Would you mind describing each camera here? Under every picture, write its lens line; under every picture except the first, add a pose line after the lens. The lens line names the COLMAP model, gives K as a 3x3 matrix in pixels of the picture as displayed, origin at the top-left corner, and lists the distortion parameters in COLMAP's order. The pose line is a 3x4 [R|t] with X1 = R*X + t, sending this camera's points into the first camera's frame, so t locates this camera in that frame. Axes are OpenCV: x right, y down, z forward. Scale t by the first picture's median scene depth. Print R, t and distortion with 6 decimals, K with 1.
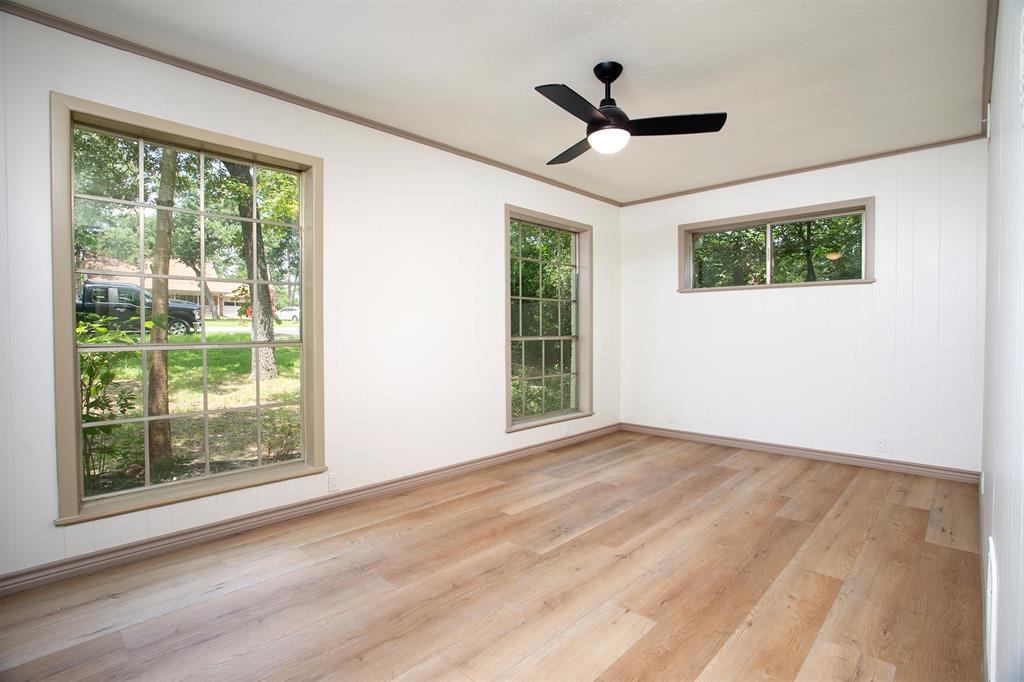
lens RADIAL K [[504.4, 0, 512.0], [0, 504.4, 341.0], [0, 0, 1]] dist [0.000194, 0.000405]
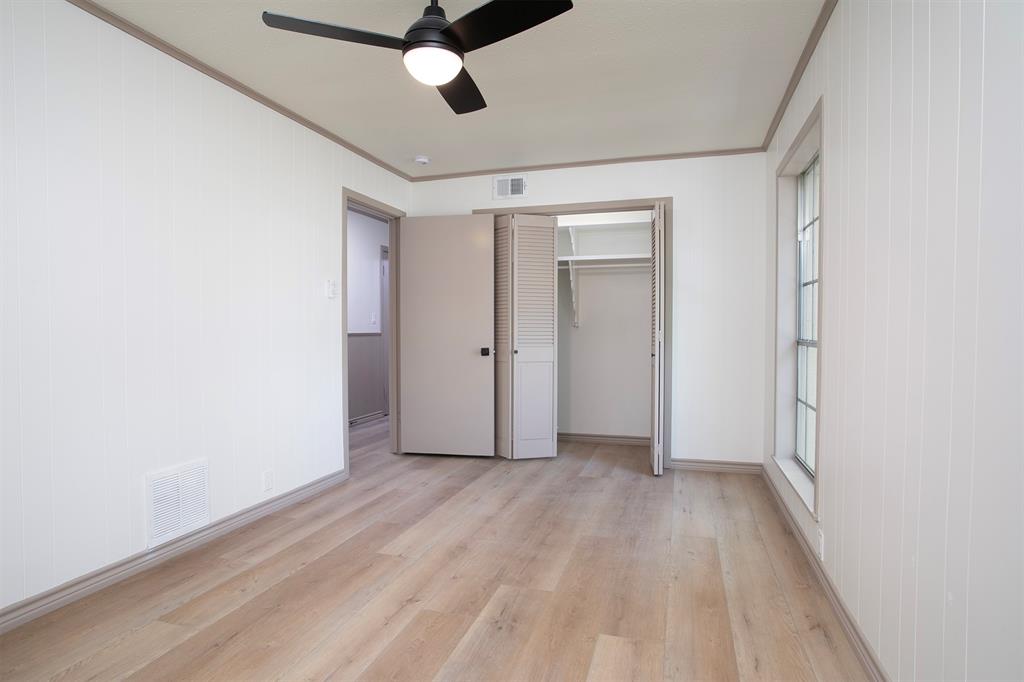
lens RADIAL K [[580.9, 0, 512.0], [0, 580.9, 341.0], [0, 0, 1]] dist [0.001805, 0.000583]
pose [[-0.897330, 0.009432, -0.441260, 0.498181], [-0.009362, 0.999140, 0.040396, -0.042741], [0.441261, 0.040380, -0.896470, 1.951492]]
